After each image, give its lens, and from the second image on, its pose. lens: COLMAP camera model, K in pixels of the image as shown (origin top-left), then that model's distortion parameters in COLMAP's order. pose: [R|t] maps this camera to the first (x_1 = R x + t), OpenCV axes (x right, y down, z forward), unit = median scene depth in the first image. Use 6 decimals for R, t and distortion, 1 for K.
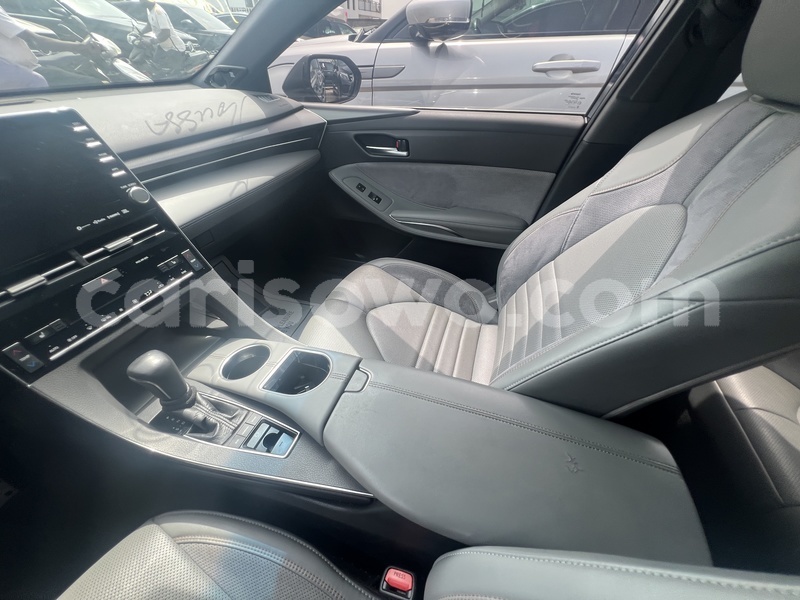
lens RADIAL K [[320.5, 0, 400.0], [0, 320.5, 300.0], [0, 0, 1]] dist [-0.002542, 0.000199]
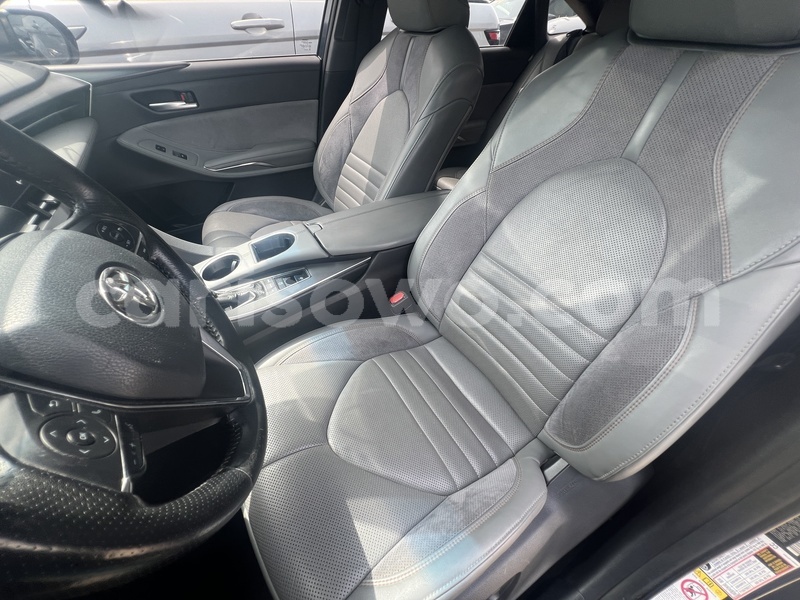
lens RADIAL K [[320.5, 0, 400.0], [0, 320.5, 300.0], [0, 0, 1]] dist [-0.002542, 0.000199]
pose [[0.659886, -0.496274, 0.564147, -0.521599], [0.458301, 0.860834, 0.221189, 0.228598], [-0.595408, 0.112589, 0.795496, -0.256276]]
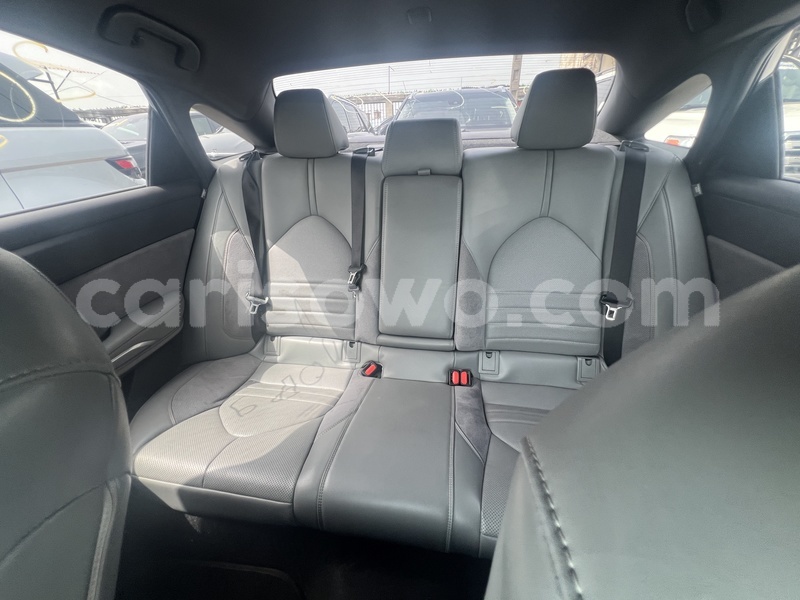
lens RADIAL K [[318.4, 0, 400.0], [0, 318.4, 300.0], [0, 0, 1]] dist [0.000641, 0.000158]
pose [[-0.153647, -0.471943, 0.868137, 0.340763], [0.640840, 0.621157, 0.451097, -0.033515], [-0.752142, 0.625646, 0.207001, 0.041556]]
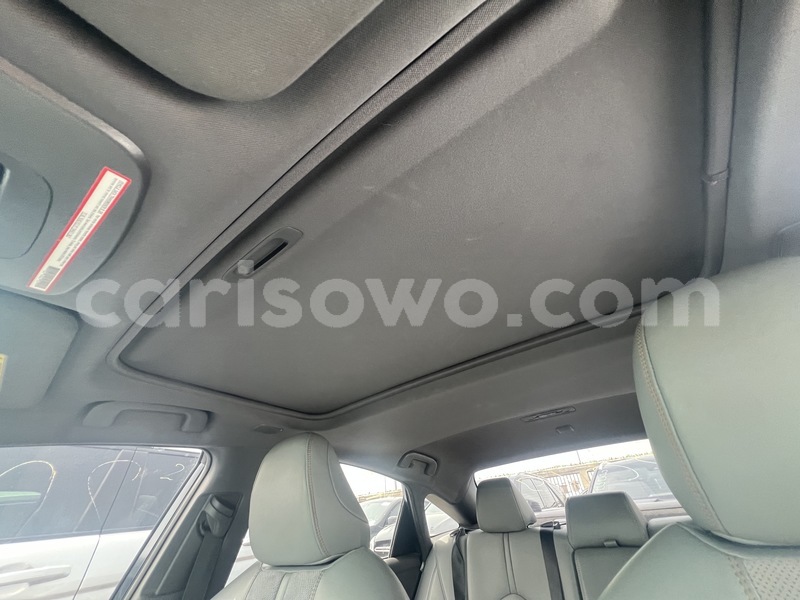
lens RADIAL K [[320.5, 0, 400.0], [0, 320.5, 300.0], [0, 0, 1]] dist [-0.002542, 0.000199]
pose [[0.343993, 0.501749, 0.793673, -0.189453], [0.644581, 0.488445, -0.588163, -0.009653], [-0.682776, 0.713911, -0.155396, 0.003933]]
